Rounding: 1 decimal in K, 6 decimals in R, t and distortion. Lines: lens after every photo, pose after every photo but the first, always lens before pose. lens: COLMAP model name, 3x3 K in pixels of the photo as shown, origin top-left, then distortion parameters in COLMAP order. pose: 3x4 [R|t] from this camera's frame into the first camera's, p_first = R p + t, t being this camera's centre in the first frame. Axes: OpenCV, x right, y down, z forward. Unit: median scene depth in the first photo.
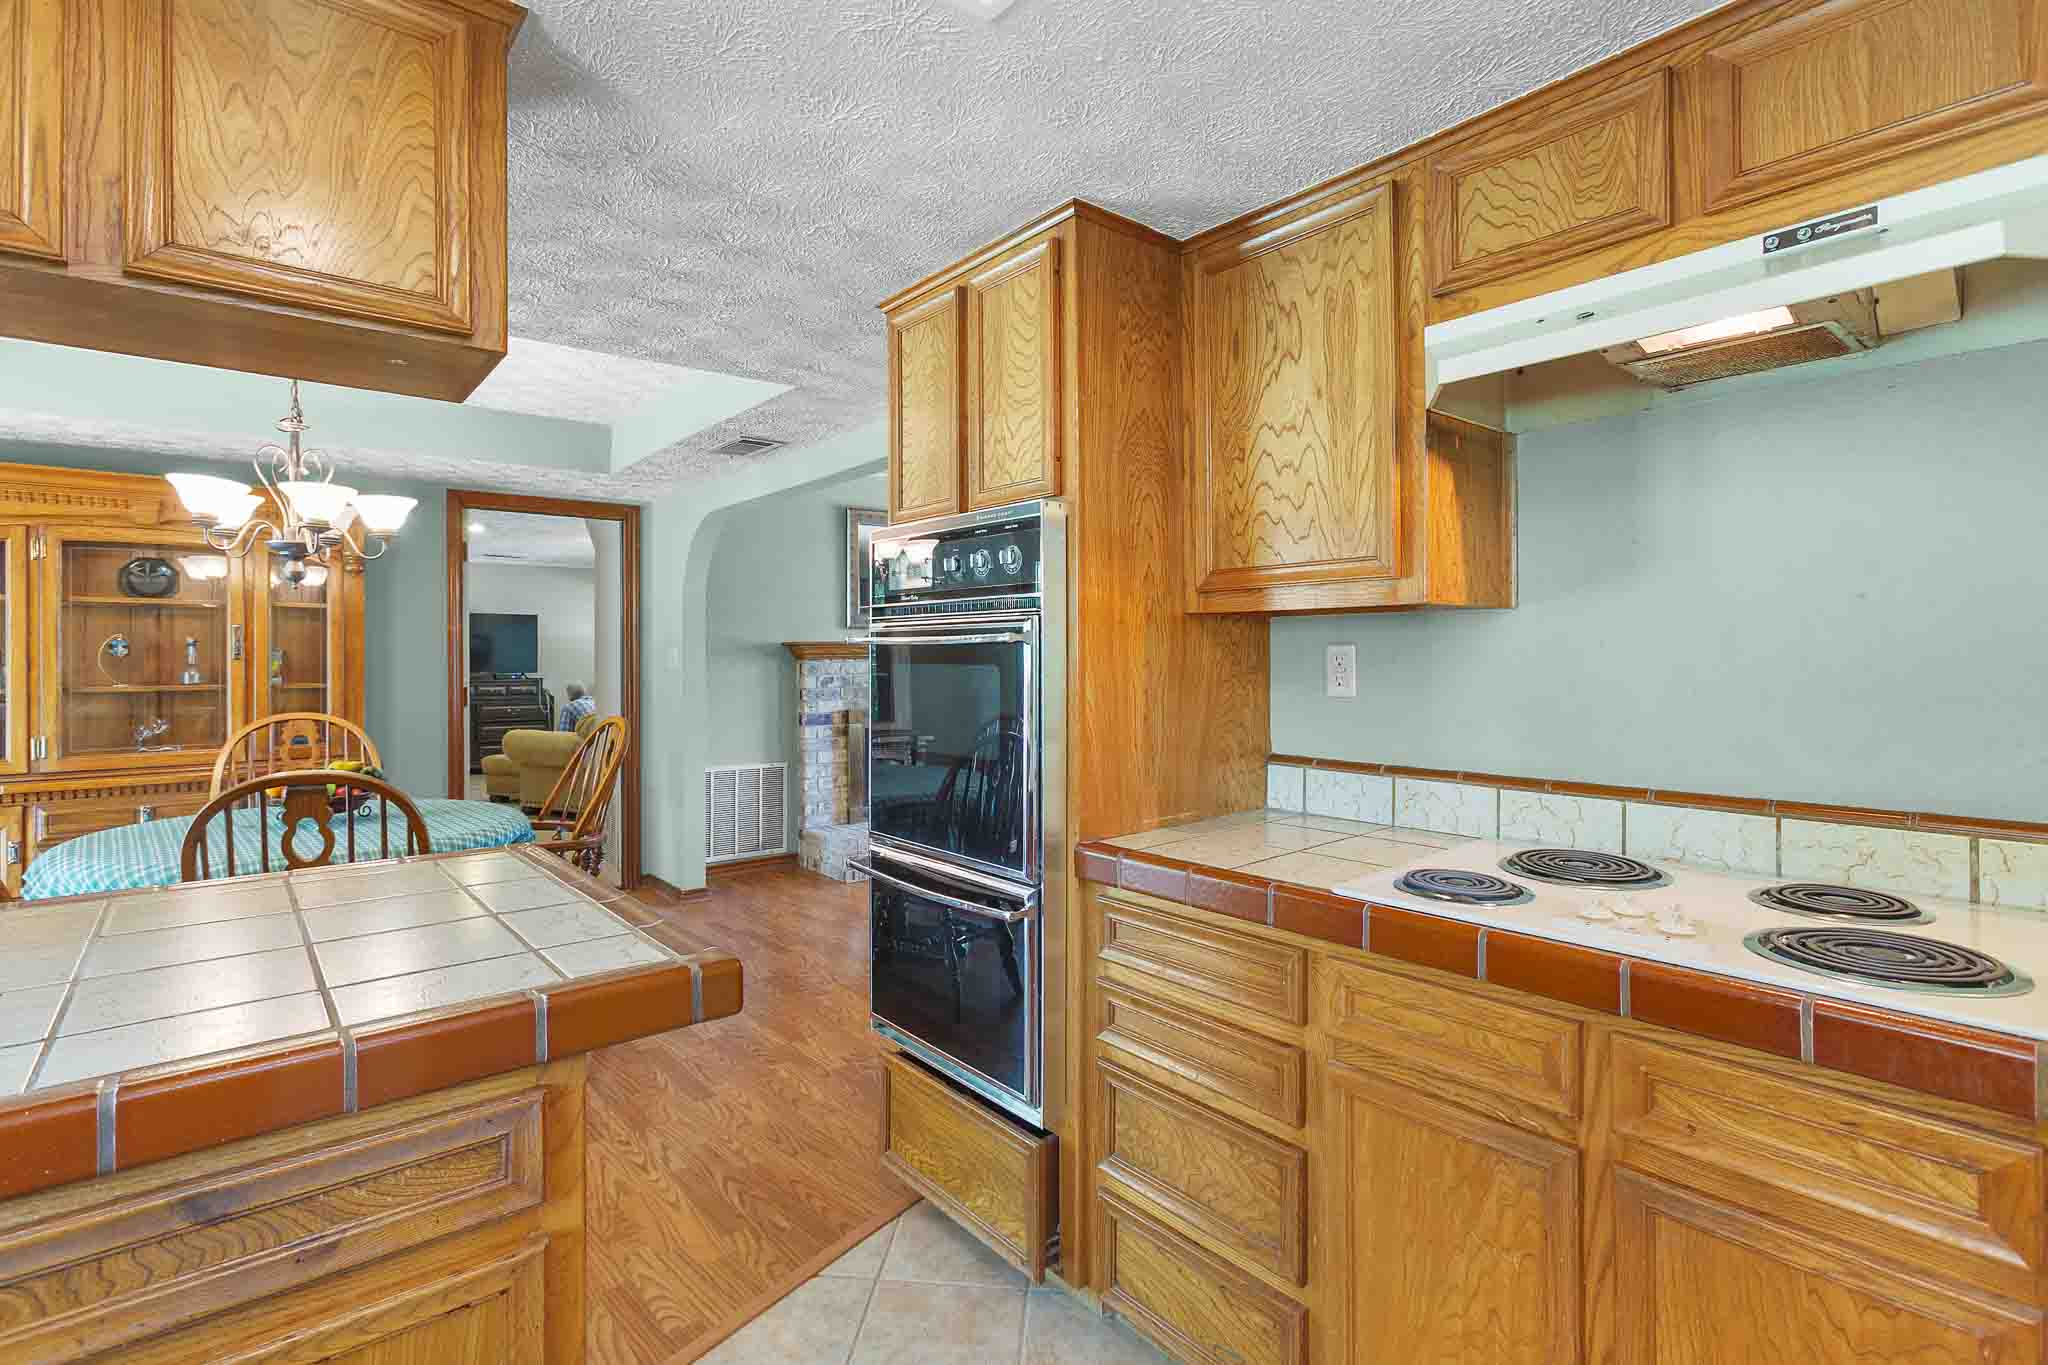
lens RADIAL K [[948.5, 0, 987.6], [0, 948.5, 654.8], [0, 0, 1]] dist [-0.000552, -0.000243]
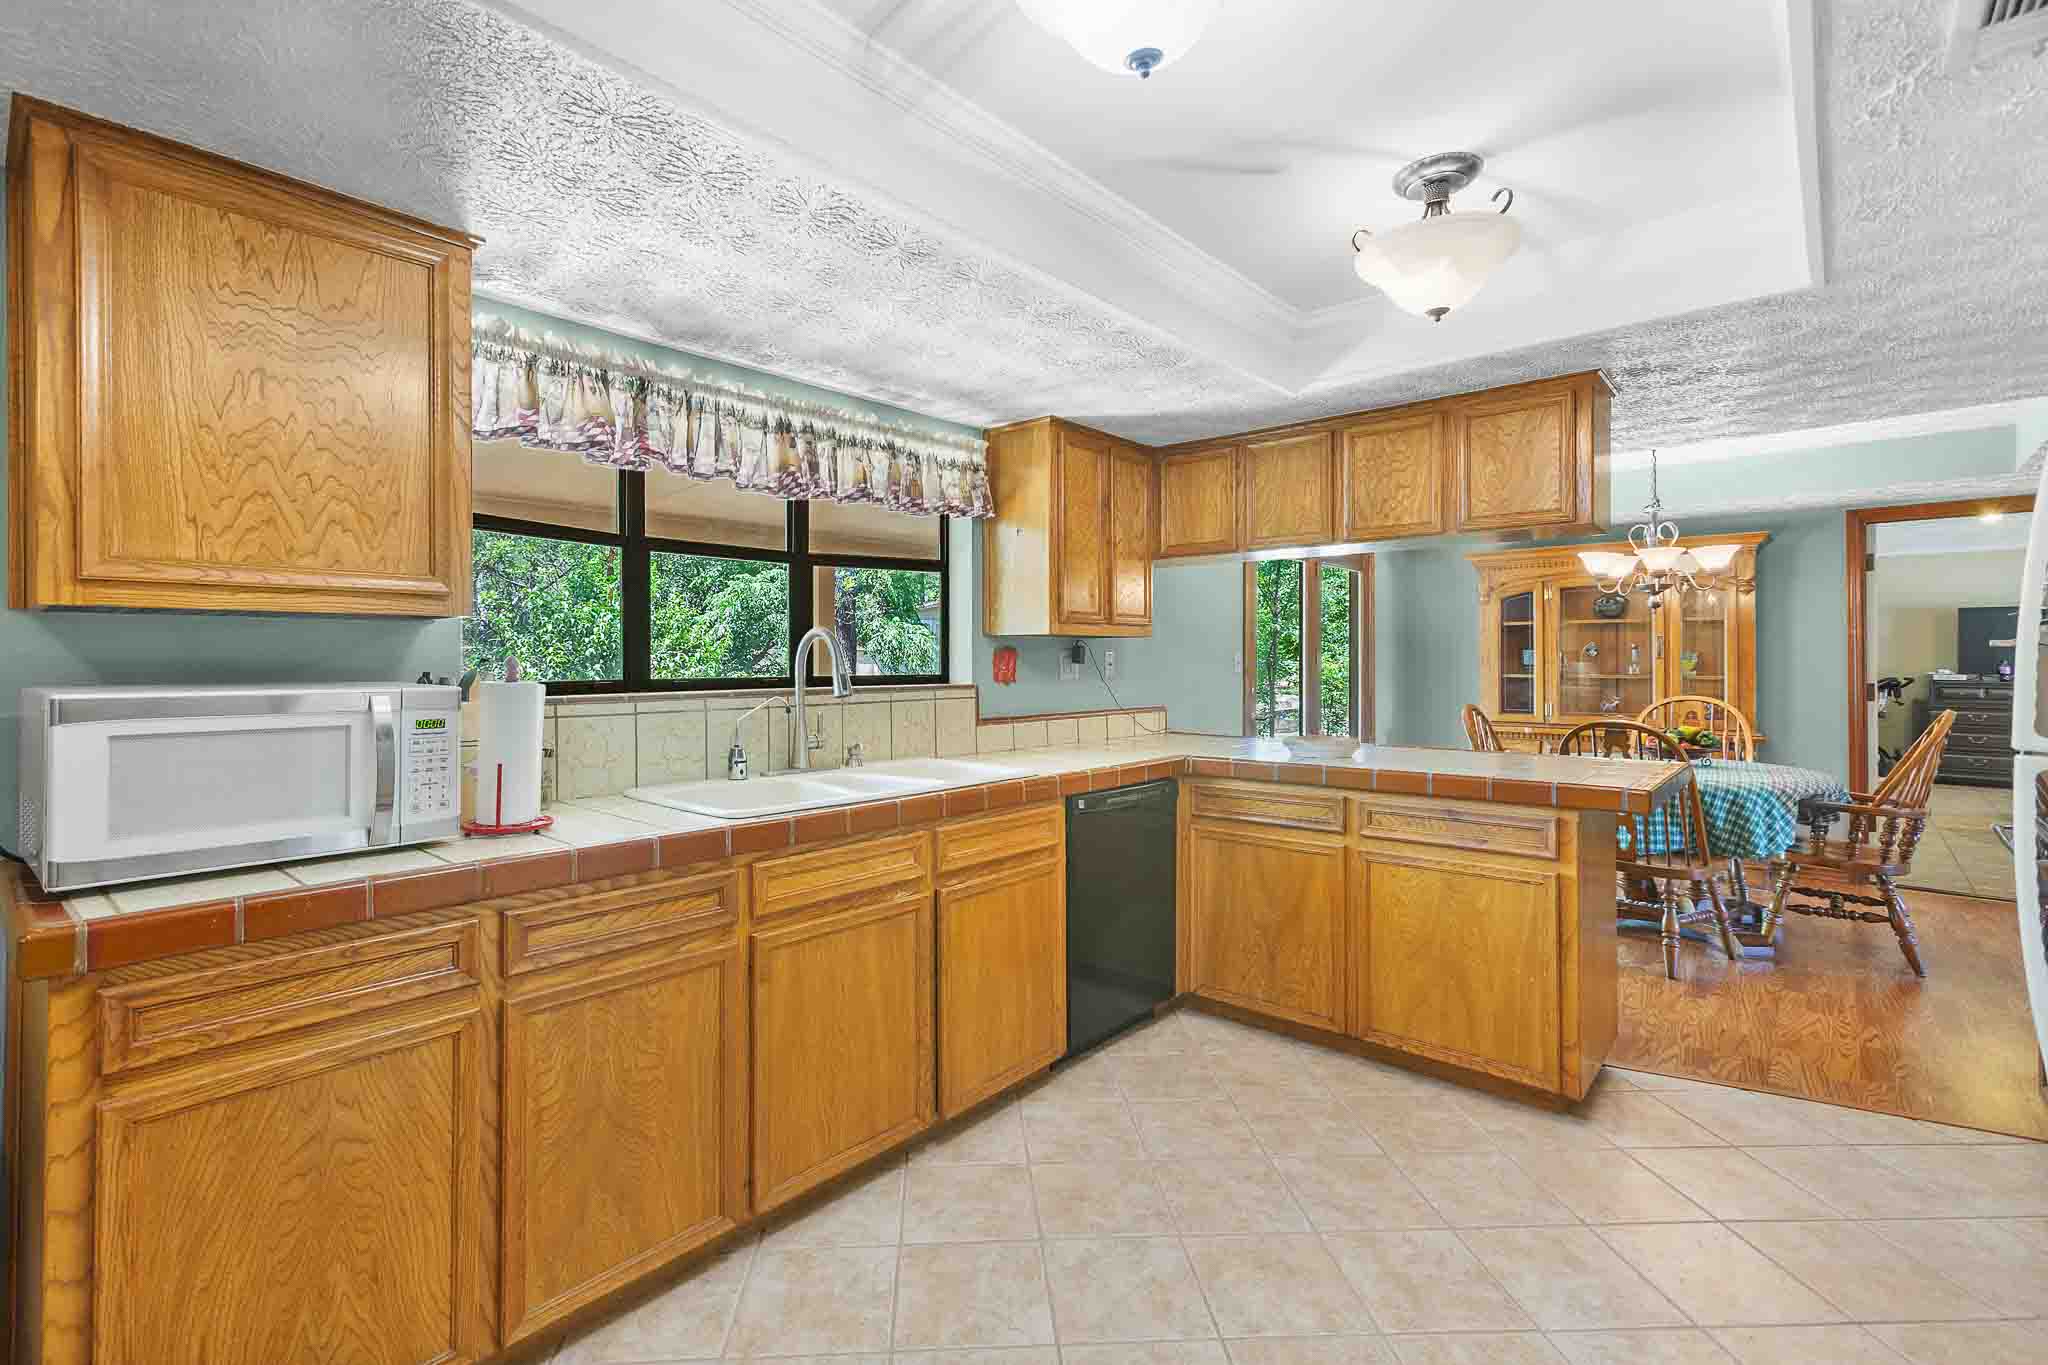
lens RADIAL K [[948.5, 0, 987.6], [0, 948.5, 654.8], [0, 0, 1]] dist [-0.000552, -0.000243]
pose [[0.159509, -0.001886, -0.987195, 0.489772], [0.002208, 0.999996, -0.001554, -0.000476], [0.987194, -0.001932, 0.159513, -0.259402]]
